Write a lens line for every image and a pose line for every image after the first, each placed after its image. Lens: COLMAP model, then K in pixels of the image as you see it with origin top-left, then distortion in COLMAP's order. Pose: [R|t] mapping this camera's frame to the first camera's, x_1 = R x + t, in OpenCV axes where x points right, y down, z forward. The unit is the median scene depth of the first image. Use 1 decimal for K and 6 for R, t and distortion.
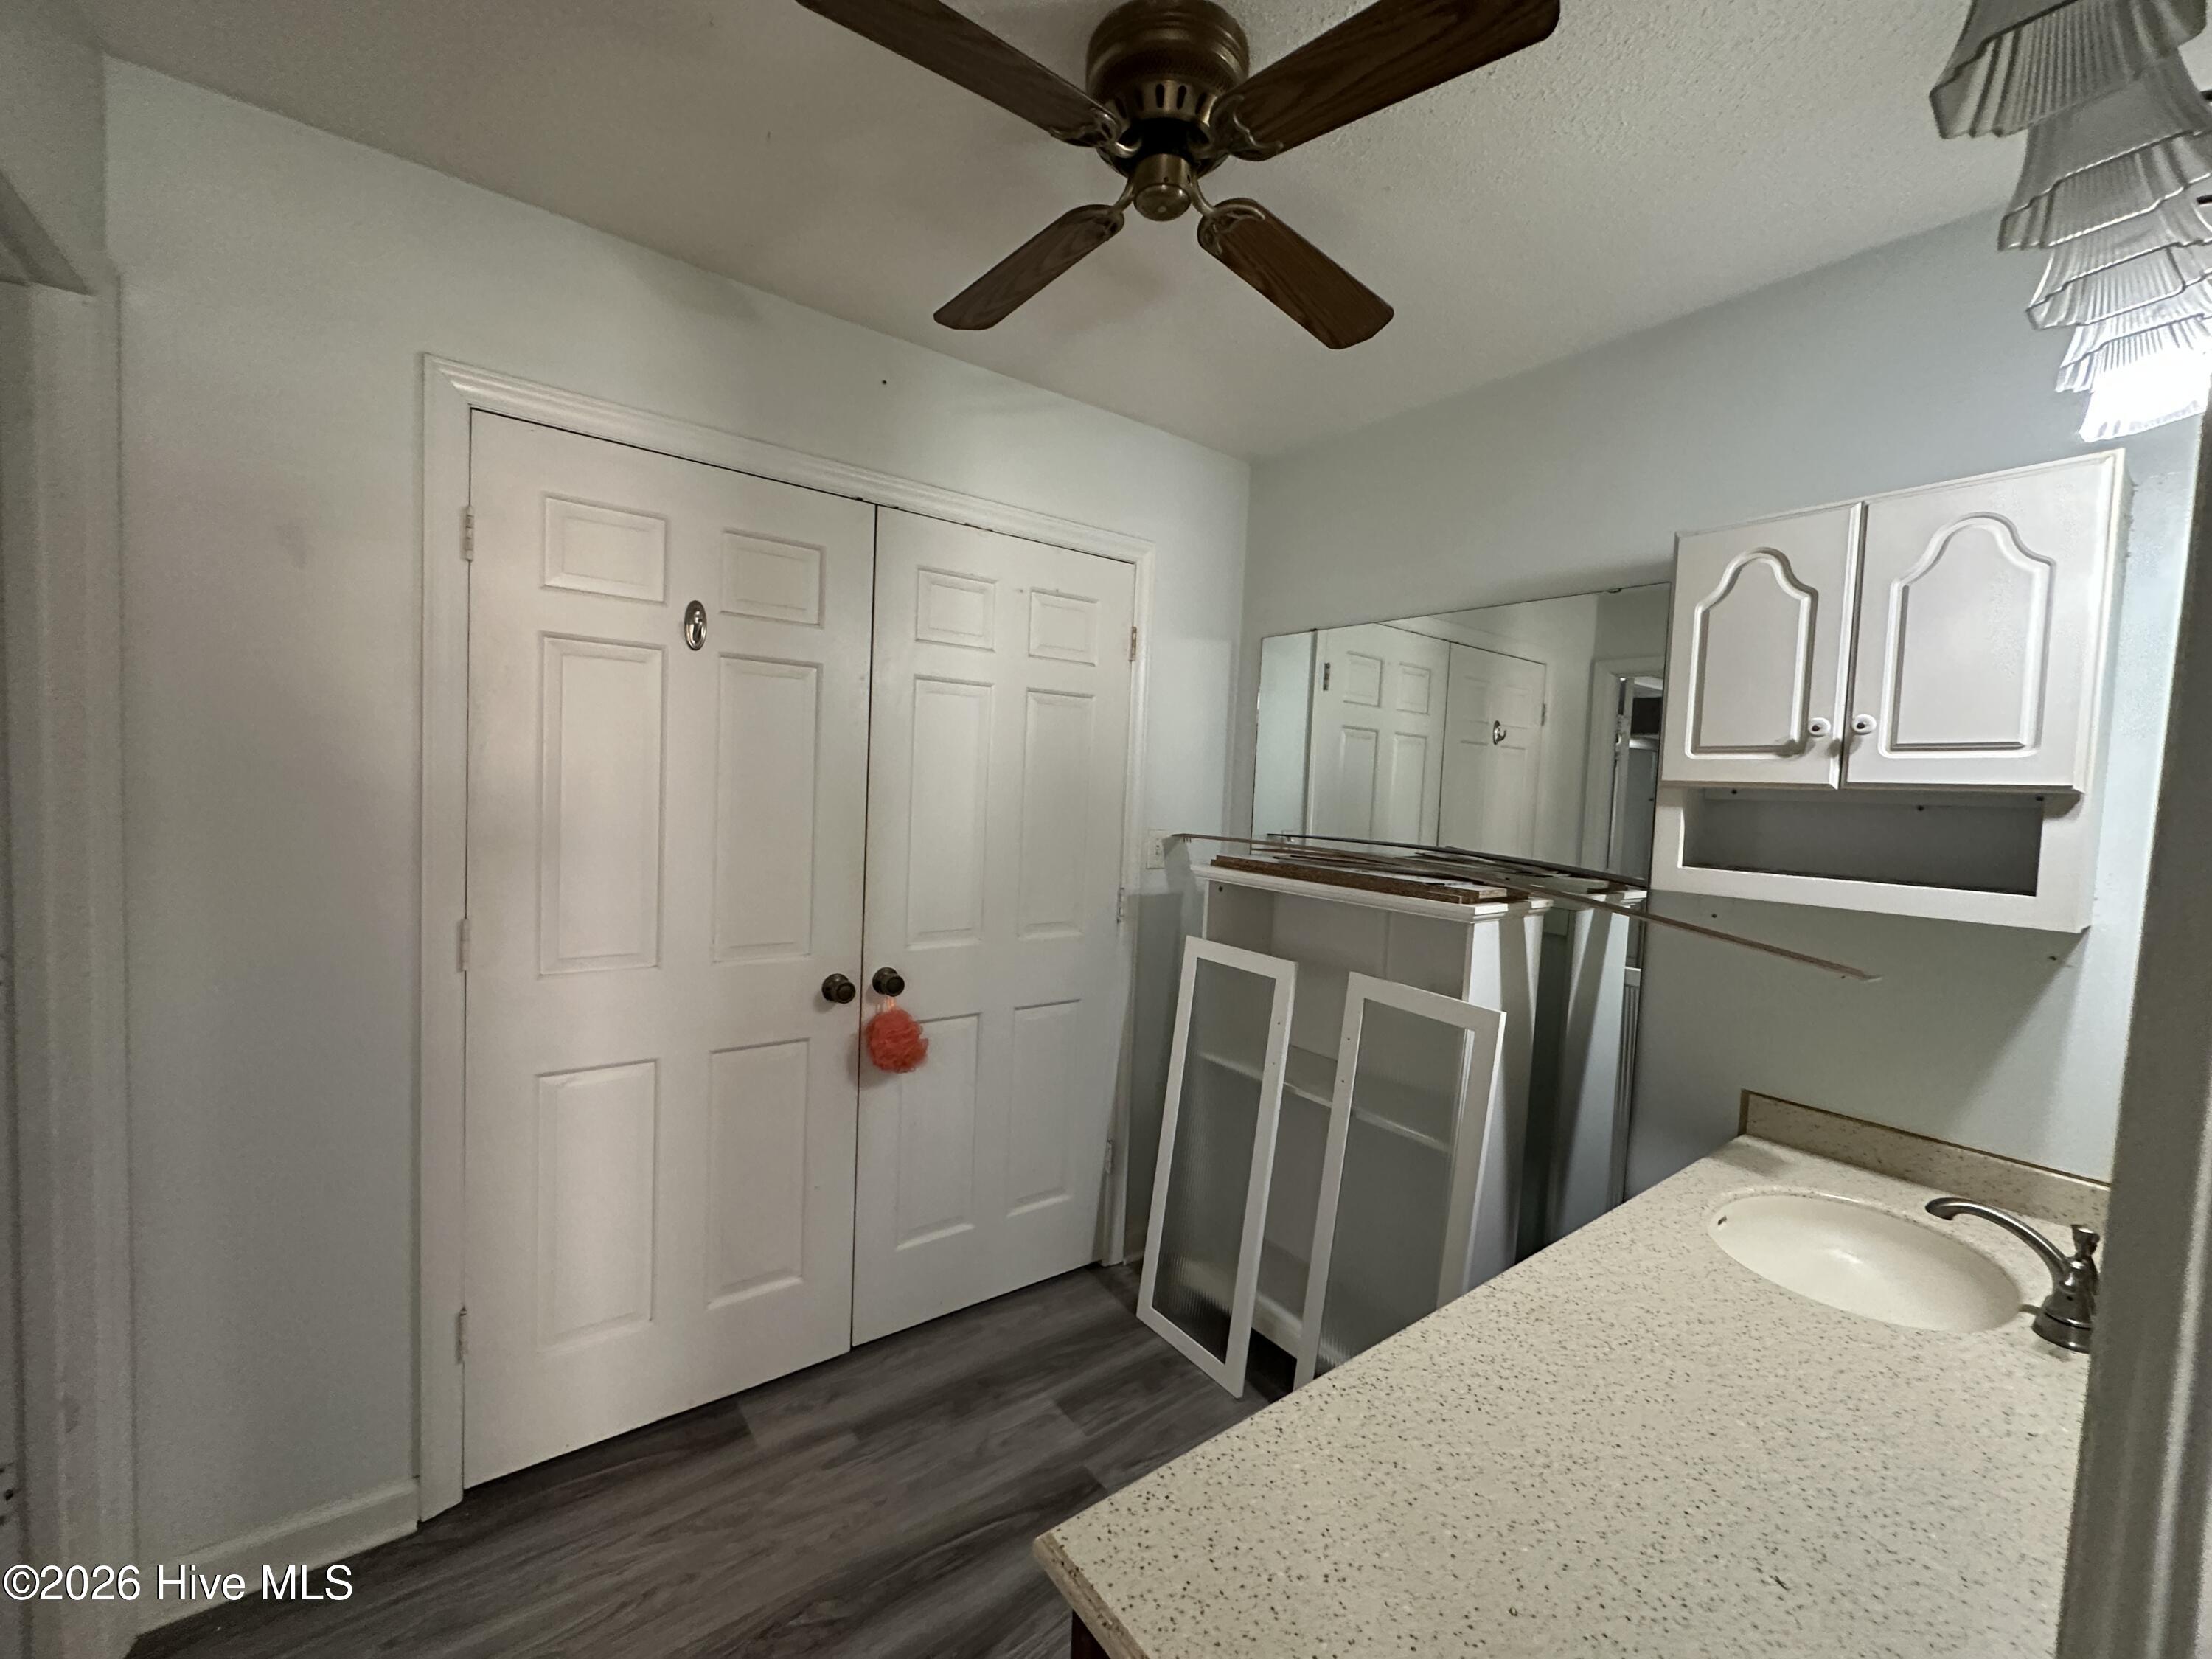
lens RADIAL K [[880.2, 0, 1106.0], [0, 880.2, 829.5], [0, 0, 1]] dist [-0.001366, -0.000299]
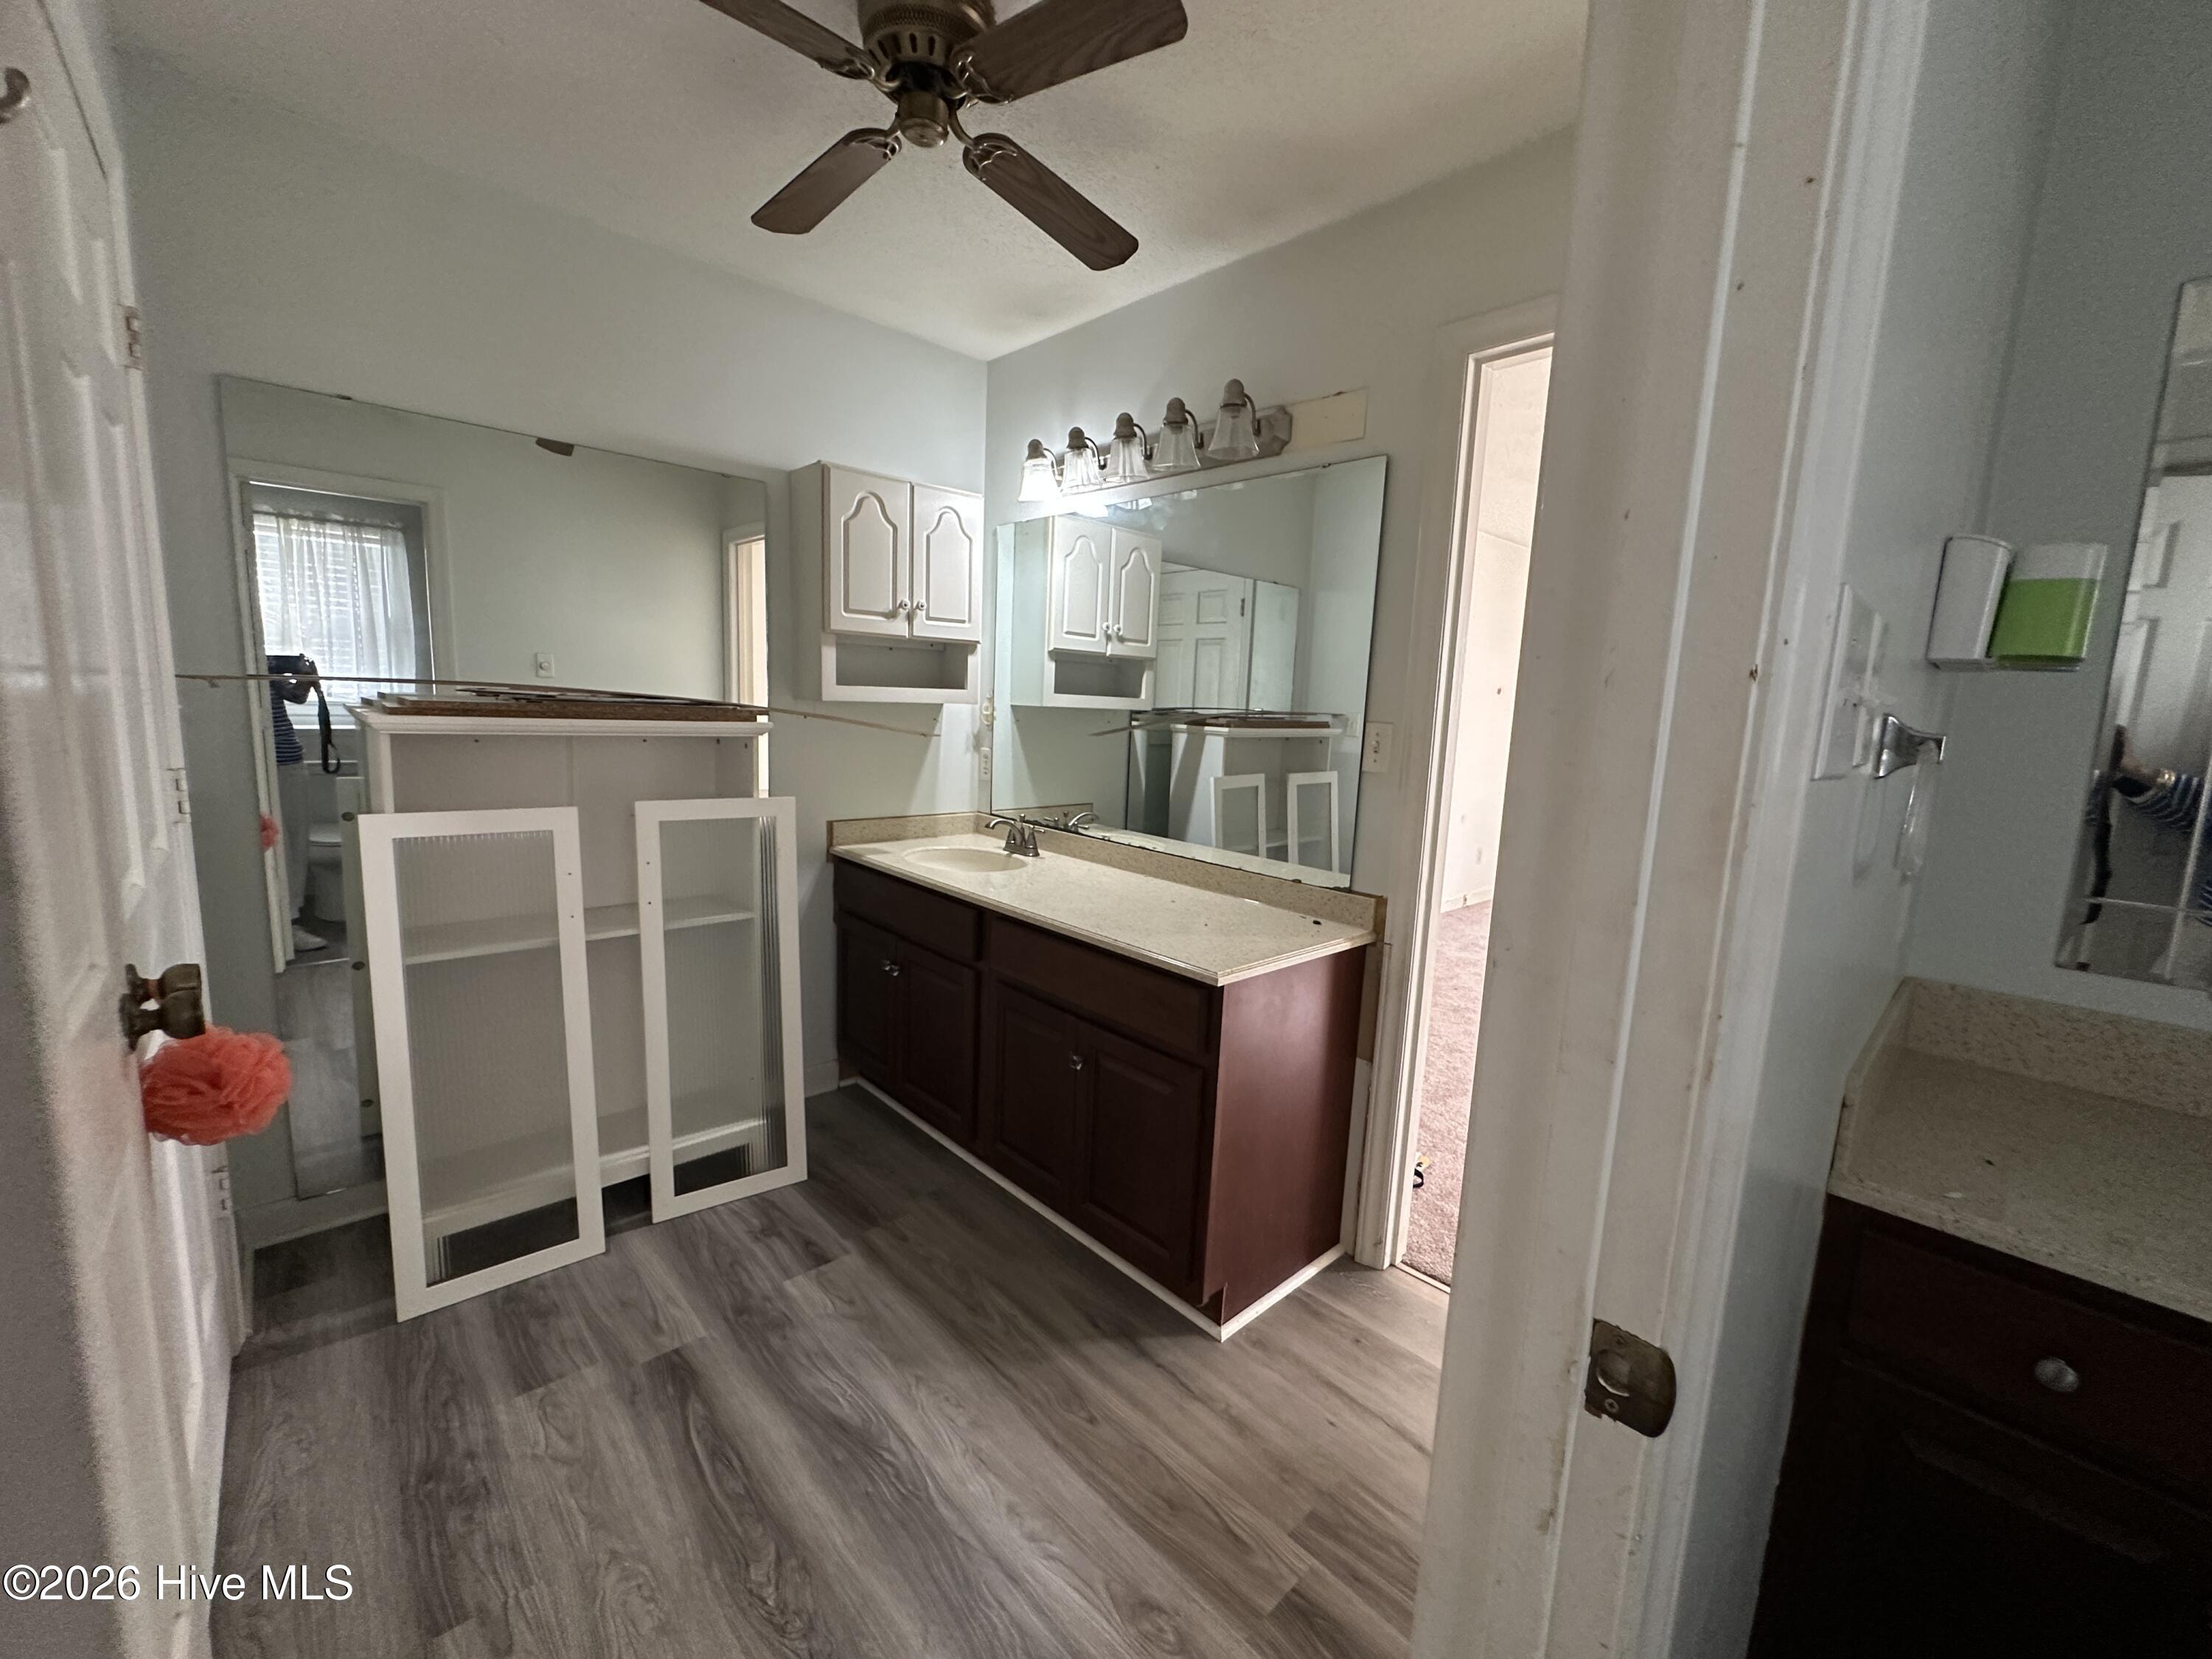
lens RADIAL K [[880.2, 0, 1106.0], [0, 880.2, 829.5], [0, 0, 1]] dist [-0.001366, -0.000299]
pose [[-0.095602, -0.190626, 0.976996, -0.888105], [0.004911, 0.981390, 0.191964, -0.003308], [-0.995408, 0.023150, -0.092887, 0.601056]]
